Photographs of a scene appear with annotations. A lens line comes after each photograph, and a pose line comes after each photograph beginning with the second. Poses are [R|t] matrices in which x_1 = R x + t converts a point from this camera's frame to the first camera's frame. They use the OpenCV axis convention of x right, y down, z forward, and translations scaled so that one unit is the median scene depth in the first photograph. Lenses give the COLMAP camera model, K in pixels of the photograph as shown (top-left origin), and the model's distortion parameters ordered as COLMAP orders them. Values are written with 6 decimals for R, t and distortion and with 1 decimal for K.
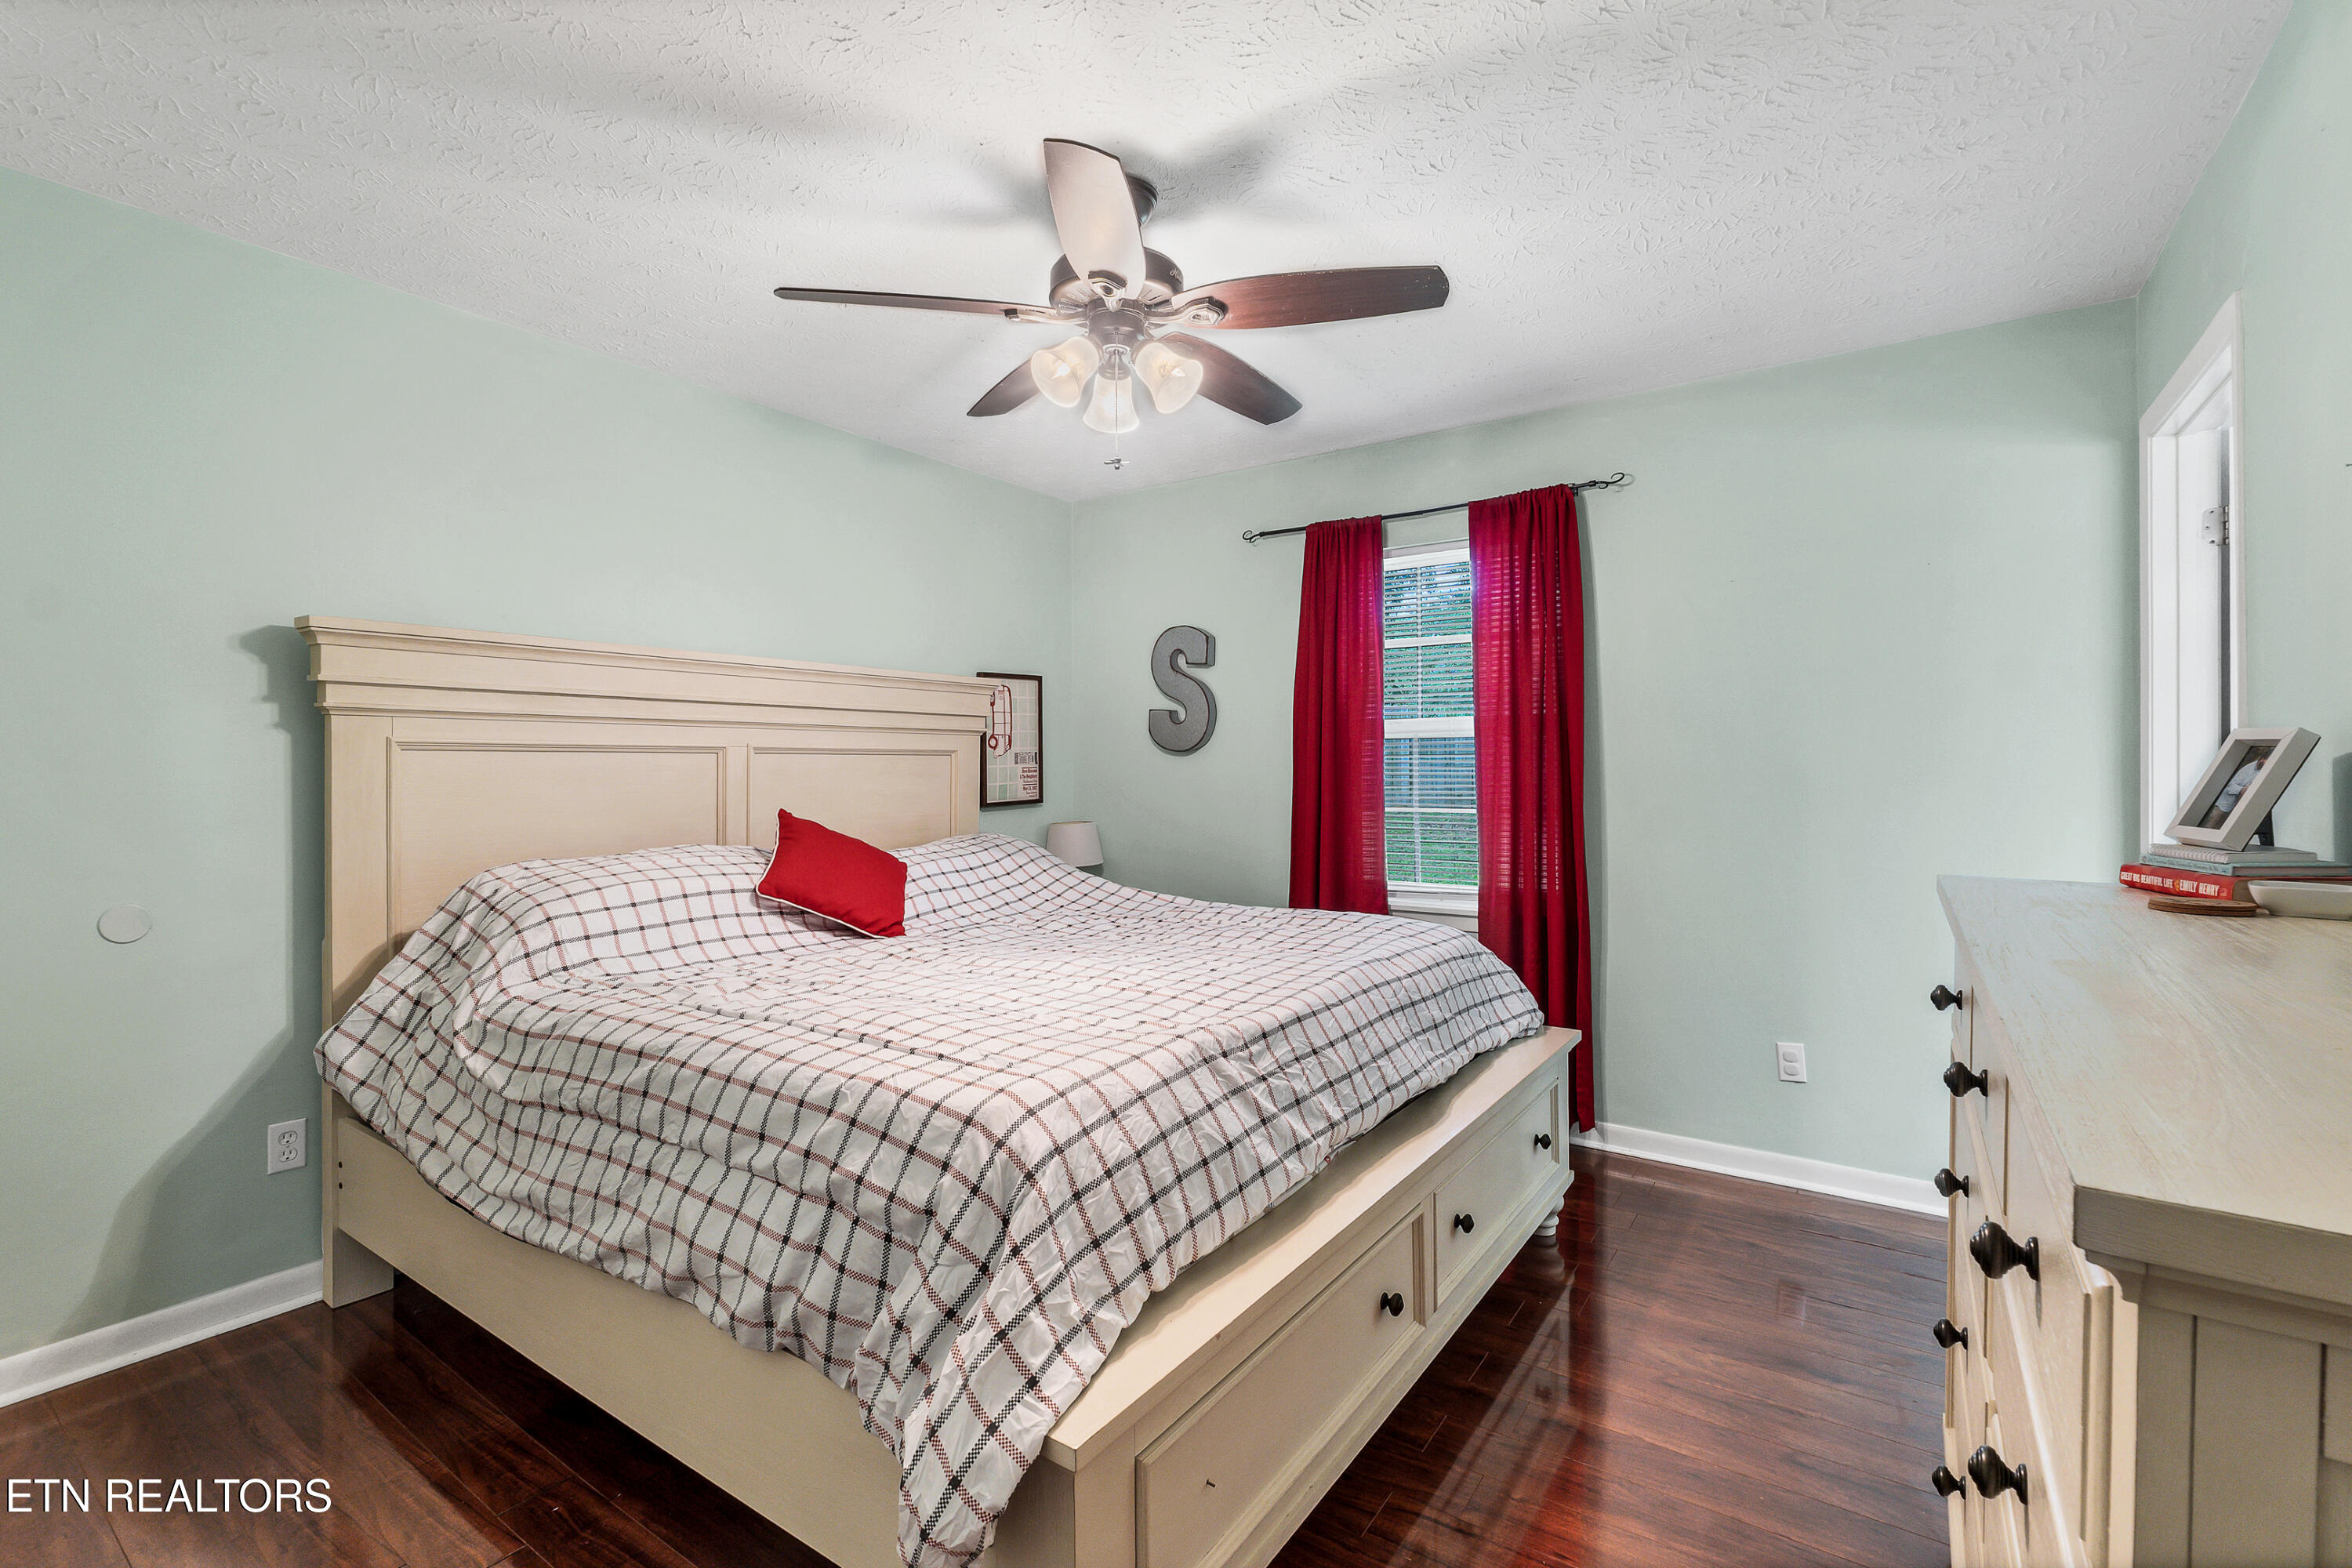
lens RADIAL K [[1042.3, 0, 1175.6], [0, 1042.3, 756.7], [0, 0, 1]] dist [-0.009866, 0.000020]
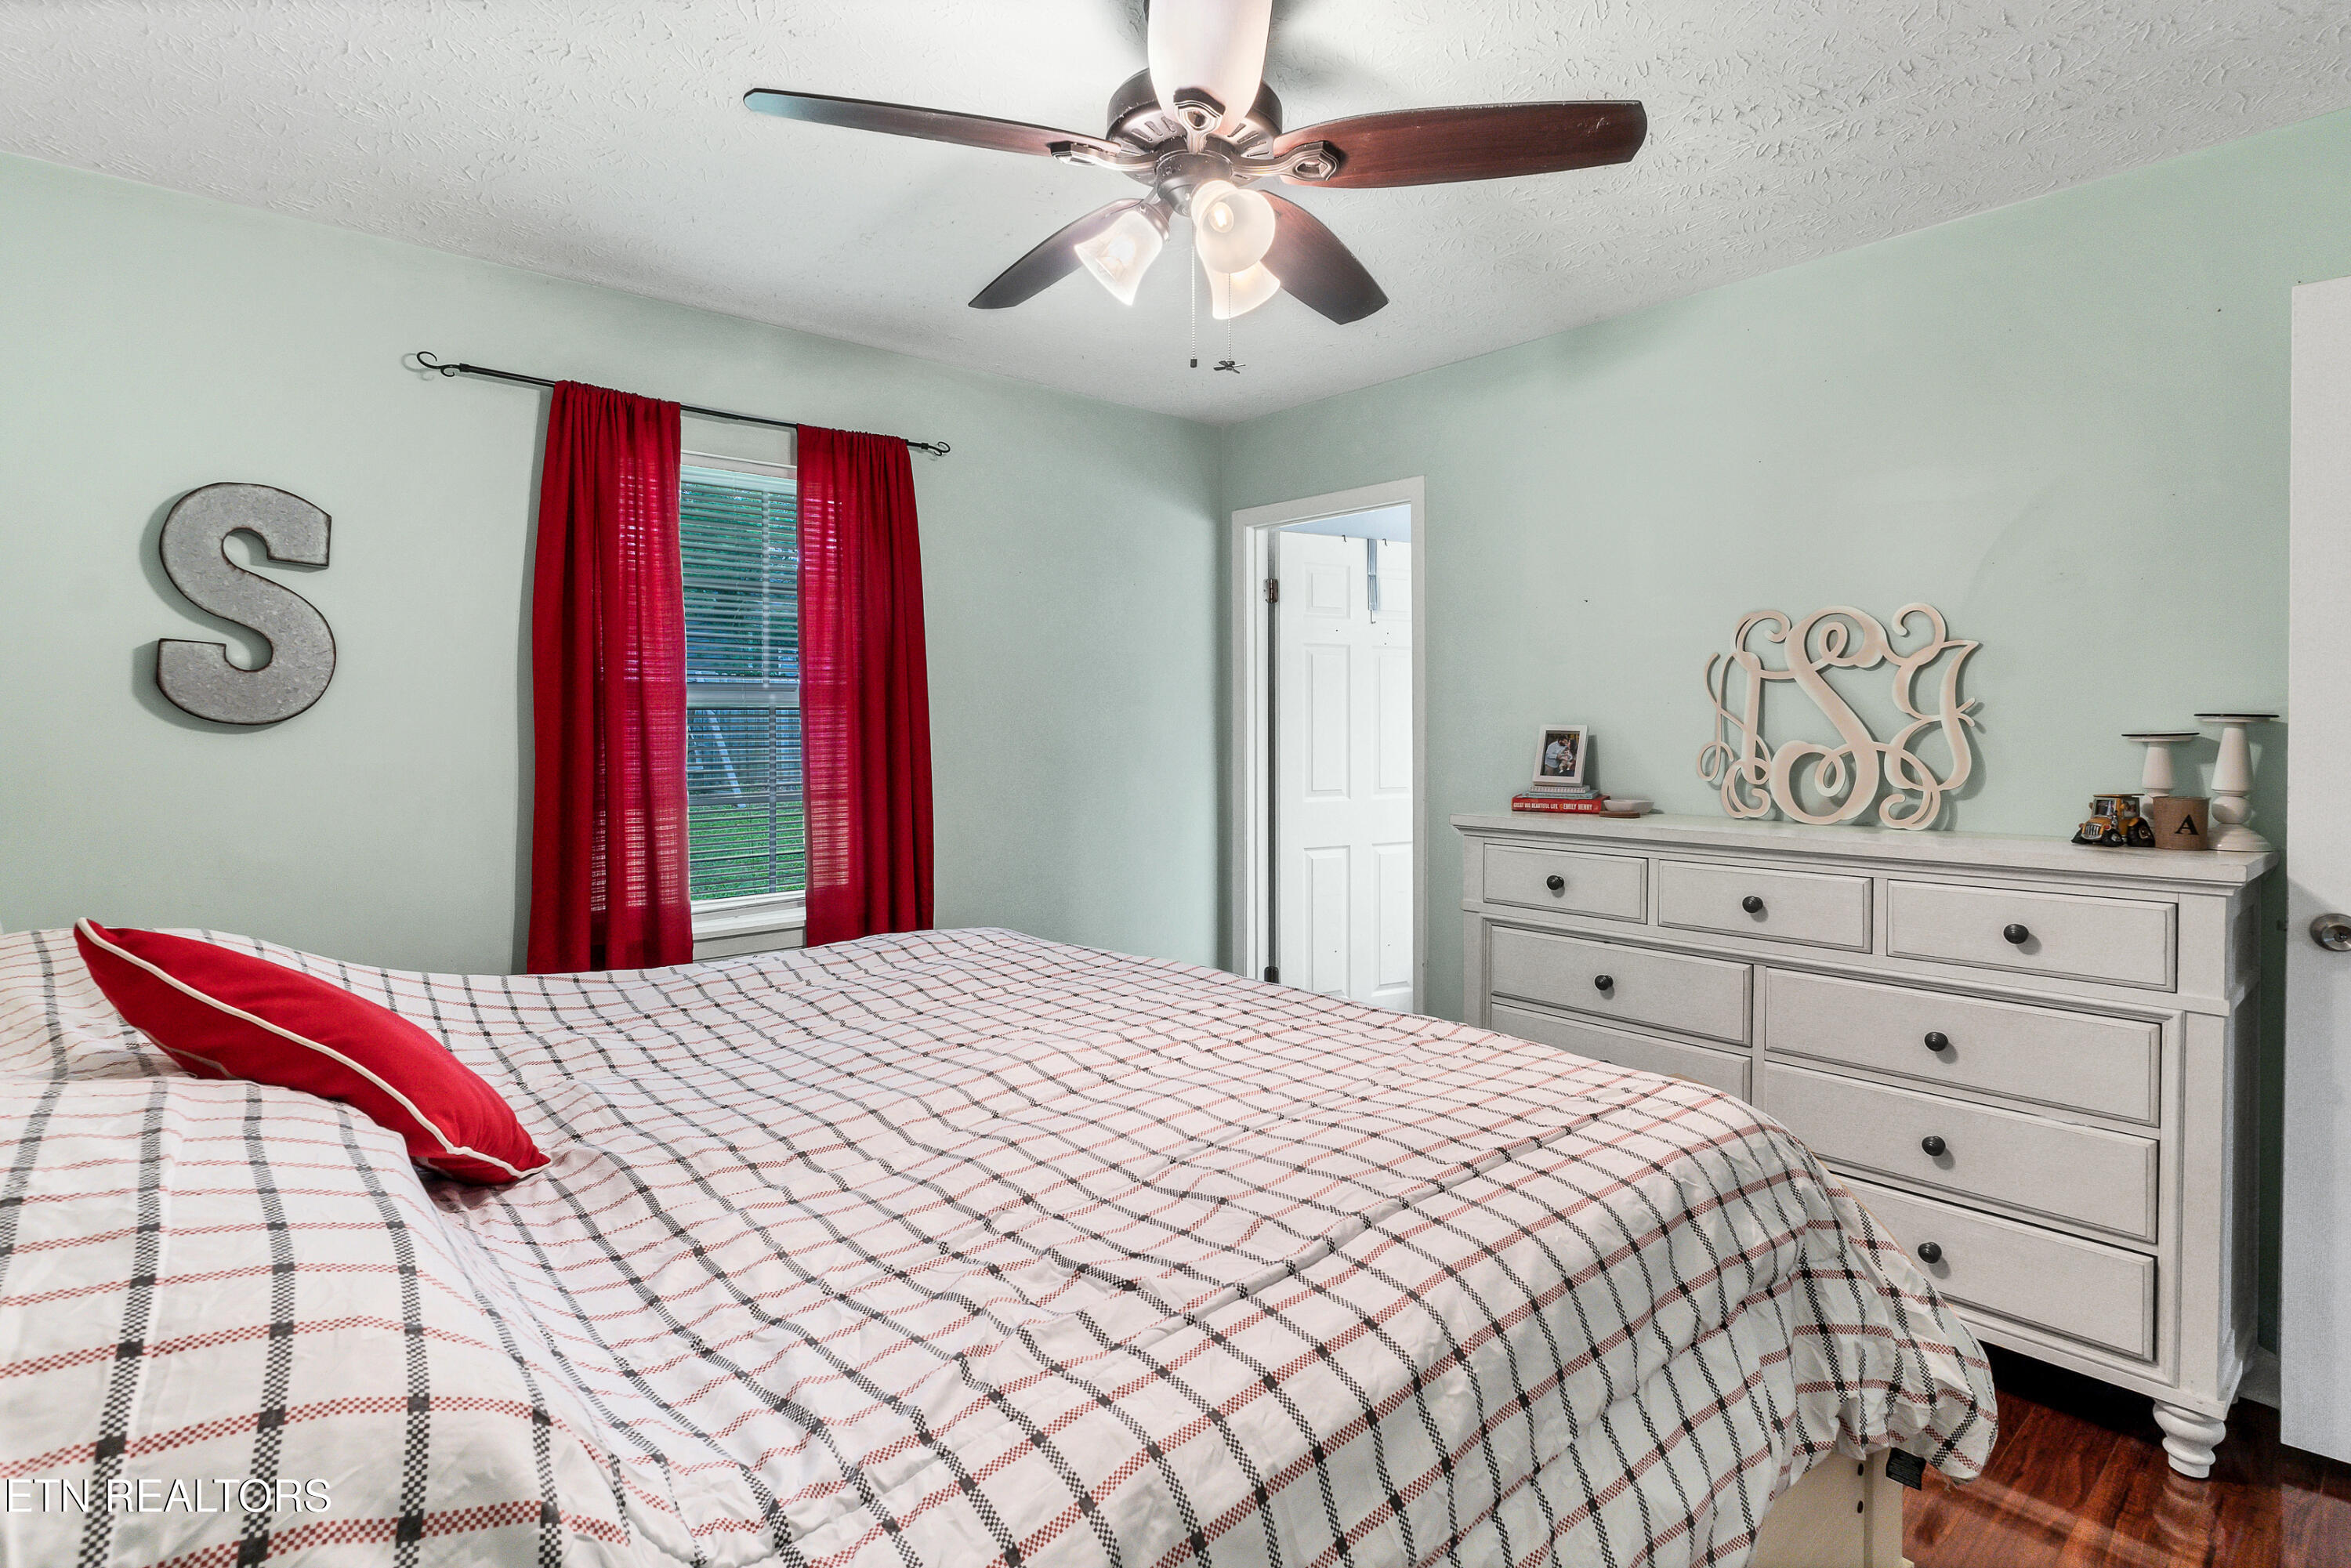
lens RADIAL K [[1163.5, 0, 1173.1], [0, 1163.5, 716.7], [0, 0, 1]] dist [-0.000332, 0.000037]
pose [[0.234429, 0.004192, 0.972124, -0.539761], [-0.005491, 0.999980, -0.002988, -0.012250], [-0.972118, -0.004637, 0.234447, 0.495212]]
